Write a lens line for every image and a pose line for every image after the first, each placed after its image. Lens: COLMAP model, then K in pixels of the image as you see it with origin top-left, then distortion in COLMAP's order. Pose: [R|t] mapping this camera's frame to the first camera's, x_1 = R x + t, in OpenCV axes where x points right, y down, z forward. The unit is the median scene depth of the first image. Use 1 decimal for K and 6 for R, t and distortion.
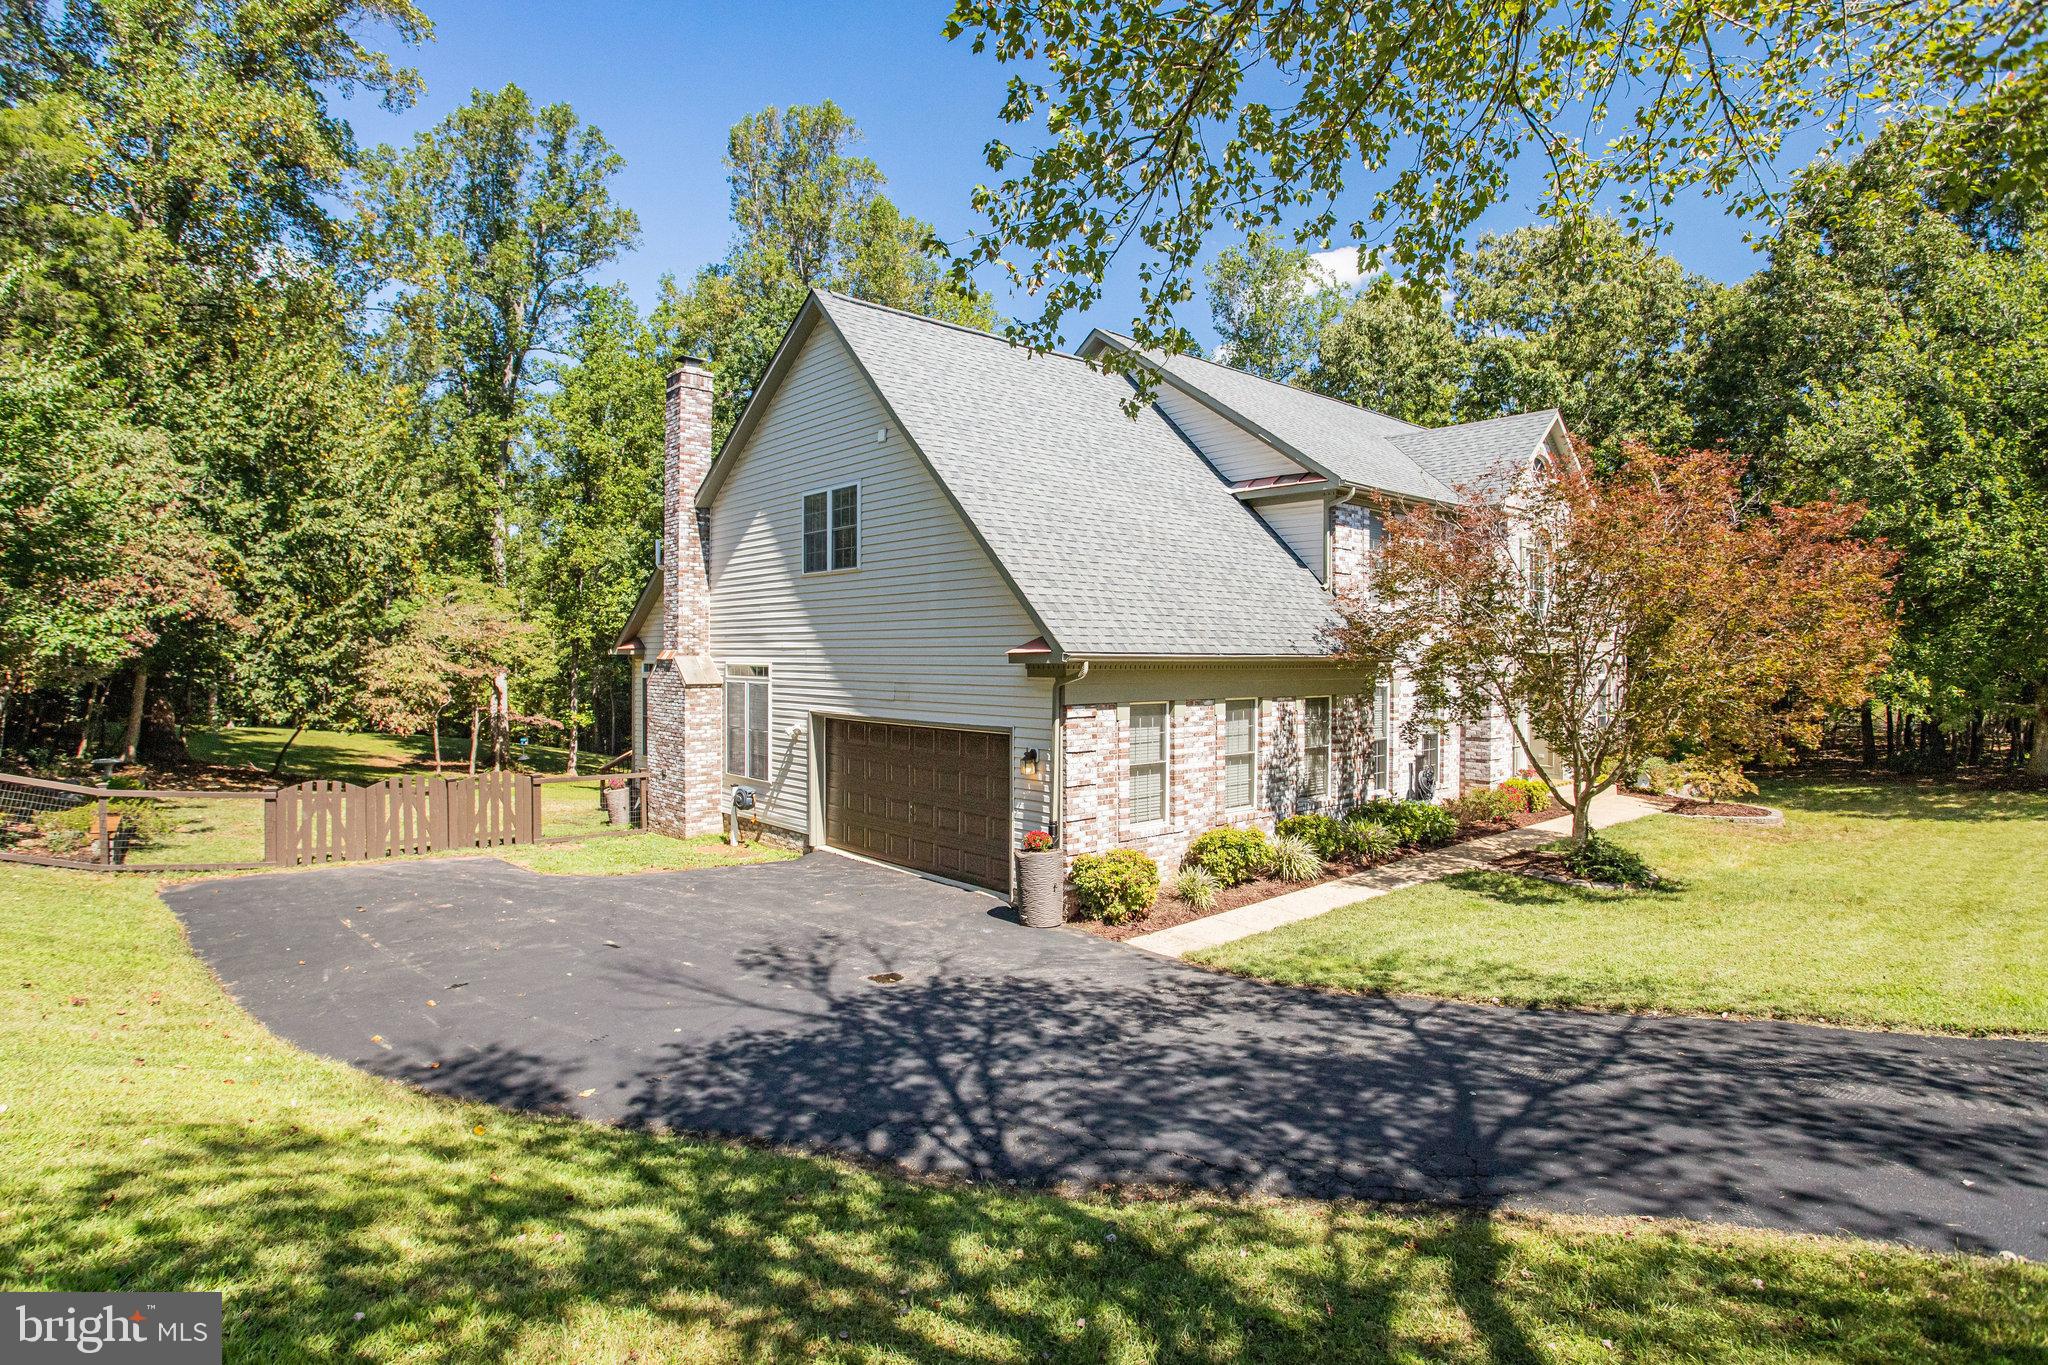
lens RADIAL K [[1055.1, 0, 1002.4], [0, 1055.1, 643.9], [0, 0, 1]] dist [-0.012704, 0.001136]
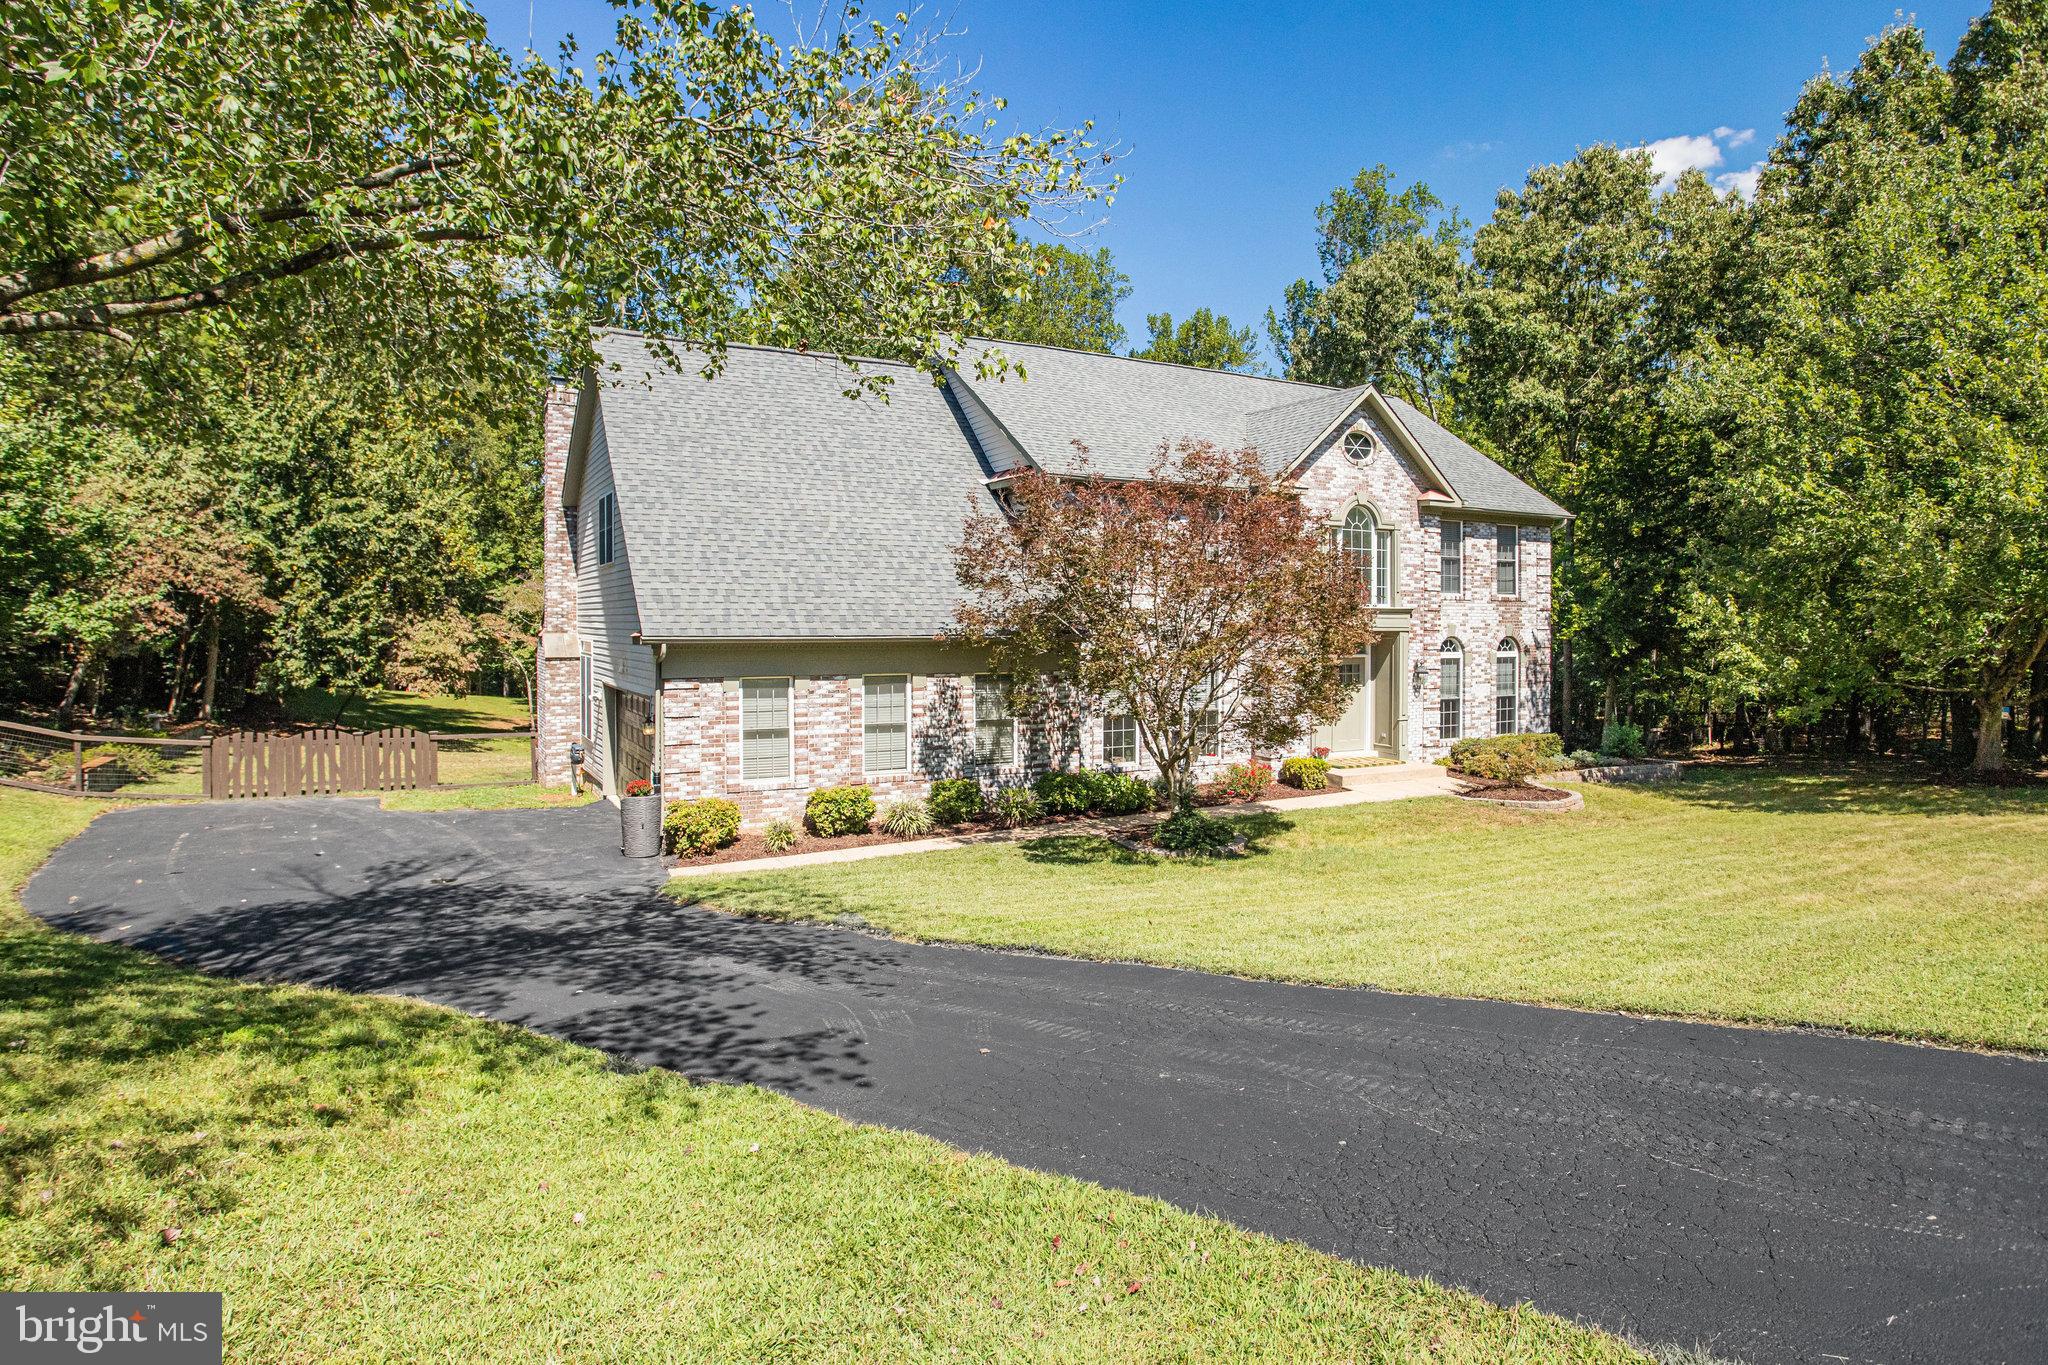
lens RADIAL K [[1162.8, 0, 1071.6], [0, 1162.8, 616.0], [0, 0, 1]] dist [-0.028595, 0.000670]
pose [[0.982322, -0.000745, -0.187197, 0.575298], [0.001773, 0.999984, 0.005325, -0.015275], [0.187190, -0.005563, 0.982308, -0.164918]]
